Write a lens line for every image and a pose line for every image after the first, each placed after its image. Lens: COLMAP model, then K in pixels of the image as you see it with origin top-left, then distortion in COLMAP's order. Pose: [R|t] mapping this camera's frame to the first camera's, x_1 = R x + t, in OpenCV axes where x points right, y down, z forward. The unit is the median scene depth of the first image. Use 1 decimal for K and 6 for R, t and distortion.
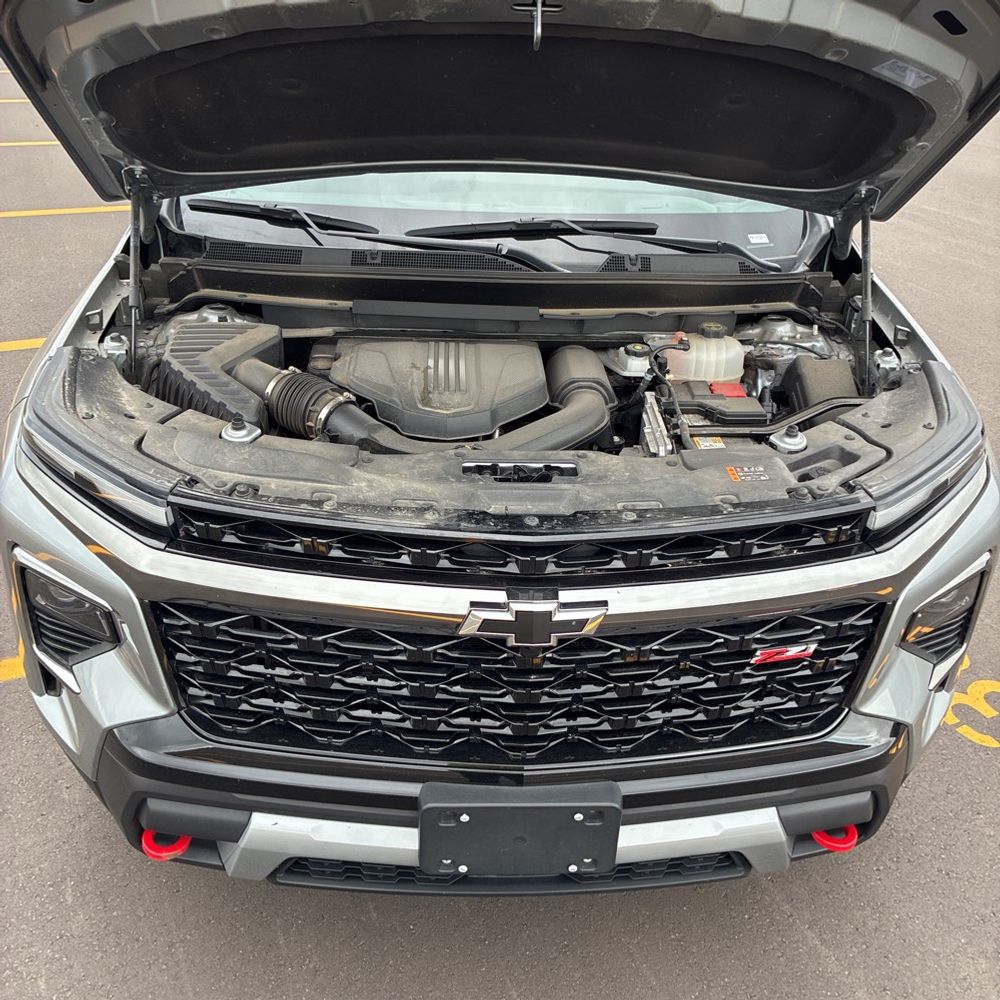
lens RADIAL K [[1016.6, 0, 509.4], [0, 1016.6, 504.7], [0, 0, 1]] dist [0.011015, 0.015382]
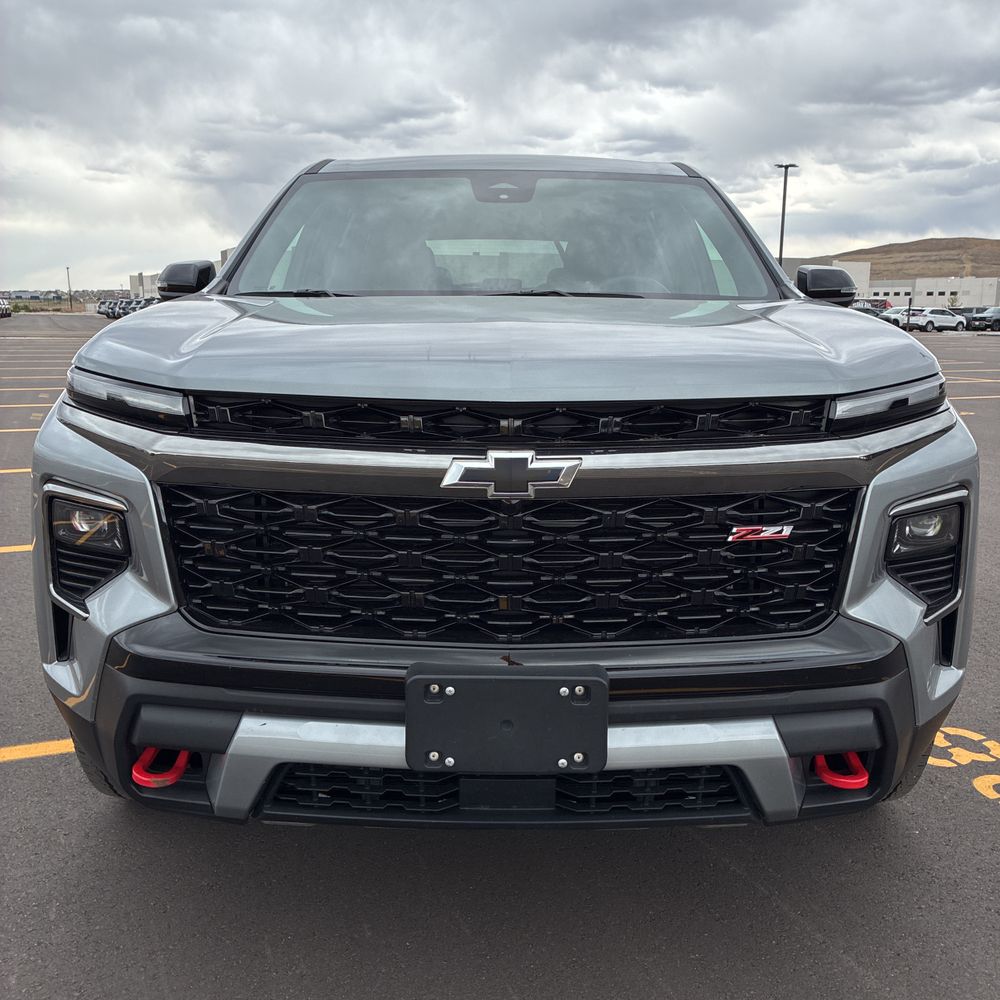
lens RADIAL K [[1014.3, 0, 500.0], [0, 1014.3, 500.0], [0, 0, 1]] dist [0.022912, -0.011662]
pose [[0.998529, -0.021730, -0.049679, 0.055156], [0.005320, 0.951028, -0.309057, 0.409052], [0.053962, 0.308338, 0.949745, -0.003191]]
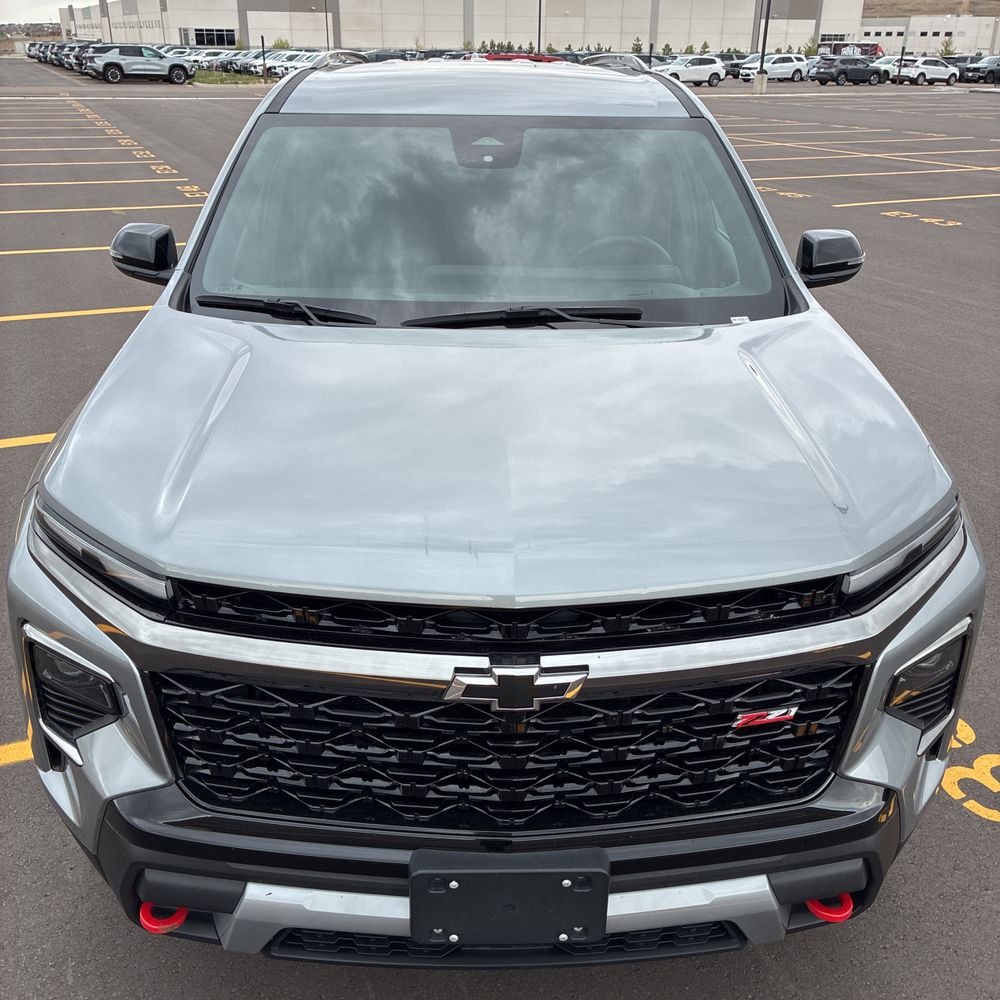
lens RADIAL K [[1021.9, 0, 496.5], [0, 1021.9, 498.0], [0, 0, 1]] dist [0.001763, 0.007932]
pose [[0.999515, -0.016832, -0.026219, 0.029607], [0.014325, 0.995559, -0.093048, 0.018177], [0.027668, 0.092627, 0.995316, -0.044417]]
